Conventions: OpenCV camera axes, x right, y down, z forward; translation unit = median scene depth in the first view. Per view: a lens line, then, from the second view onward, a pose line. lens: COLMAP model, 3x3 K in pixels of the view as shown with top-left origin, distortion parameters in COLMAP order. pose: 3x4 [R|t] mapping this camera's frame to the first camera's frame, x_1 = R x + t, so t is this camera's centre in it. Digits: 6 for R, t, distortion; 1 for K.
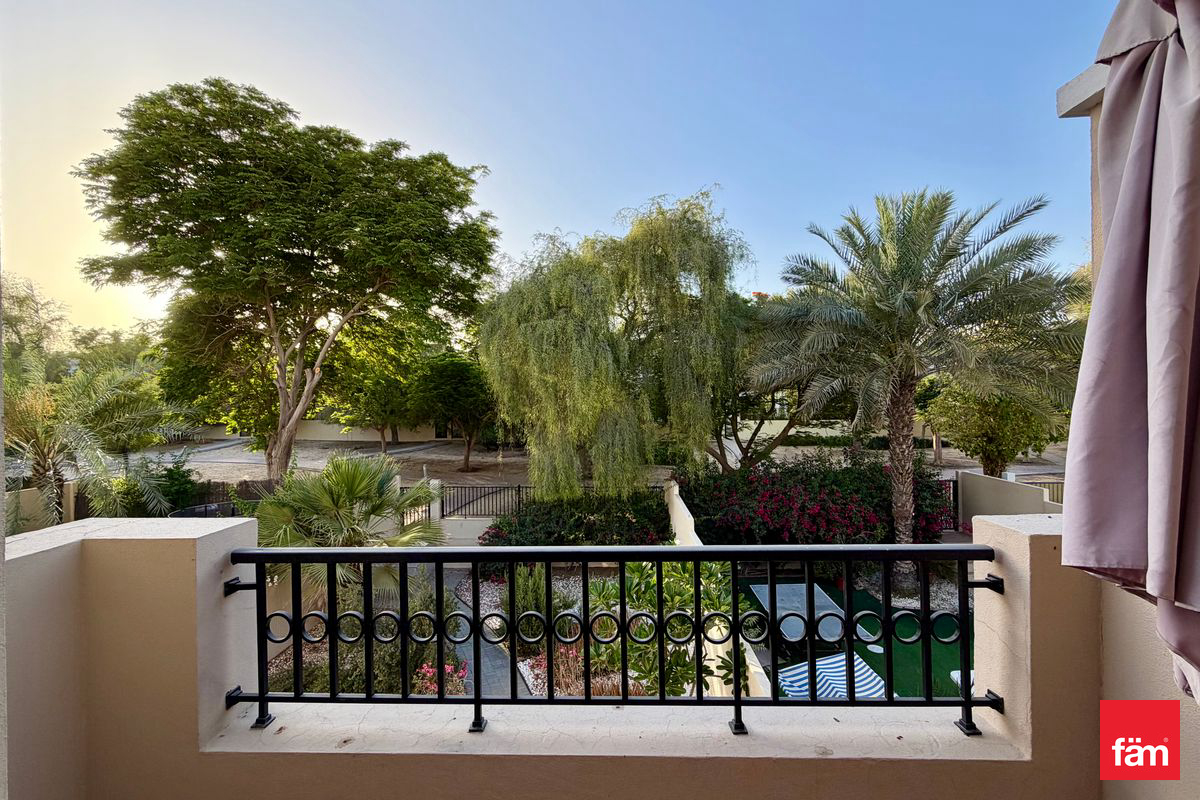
lens RADIAL K [[515.1, 0, 597.1], [0, 515.1, 402.0], [0, 0, 1]] dist [0.000727, -0.000715]
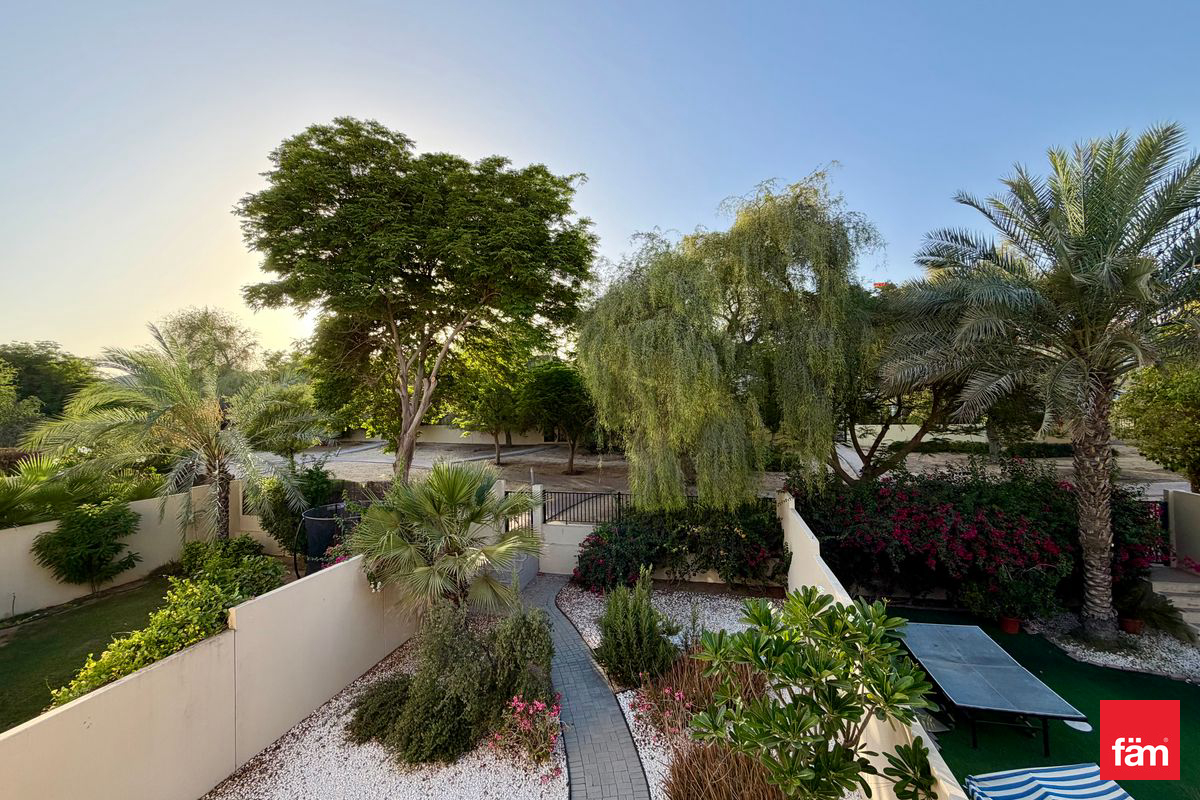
lens RADIAL K [[479.6, 0, 598.3], [0, 479.6, 402.2], [0, 0, 1]] dist [-0.000223, 0.000501]
pose [[0.980278, -0.010805, -0.197328, -0.009863], [0.008620, 0.999892, -0.011925, 0.000624], [0.197436, 0.009989, 0.980265, 0.106550]]
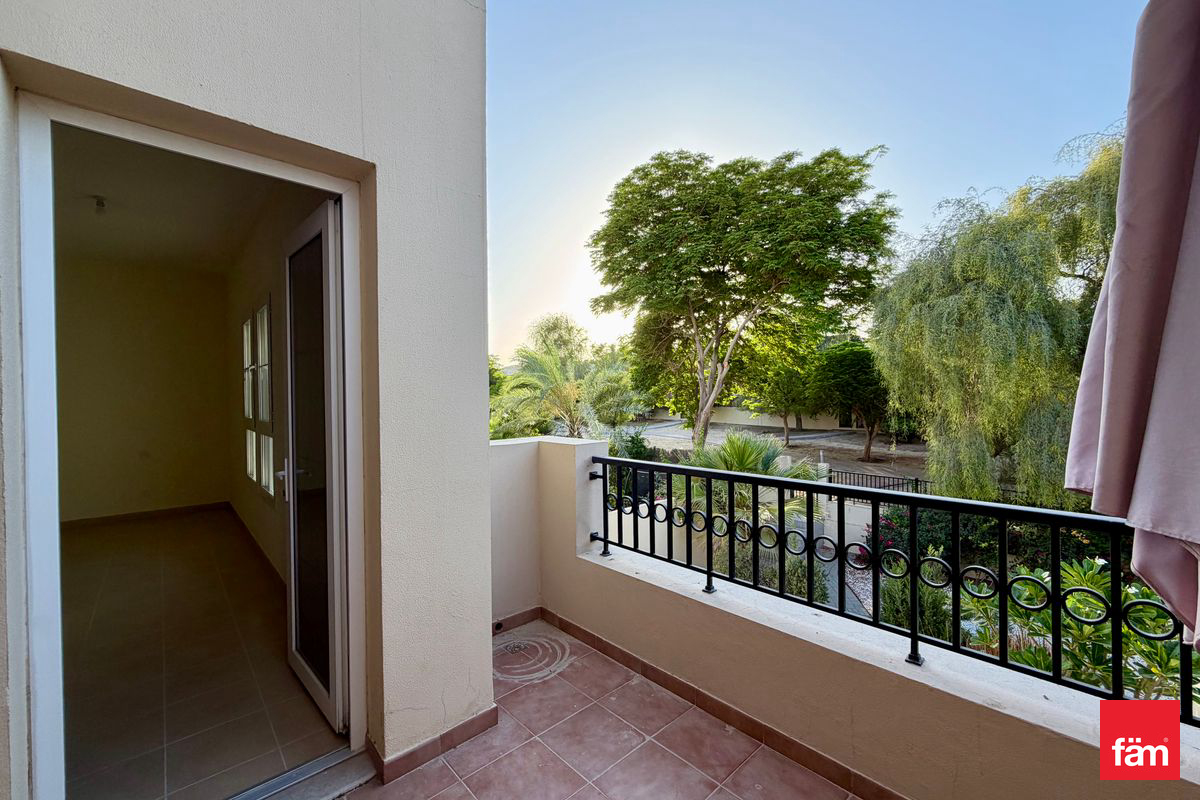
lens RADIAL K [[479.6, 0, 598.9], [0, 479.6, 401.2], [0, 0, 1]] dist [-0.000223, 0.000501]
pose [[0.707697, 0.013143, -0.706393, 0.057562], [-0.001044, 0.999845, 0.017557, 0.007797], [0.706515, -0.011688, 0.707602, -0.020770]]
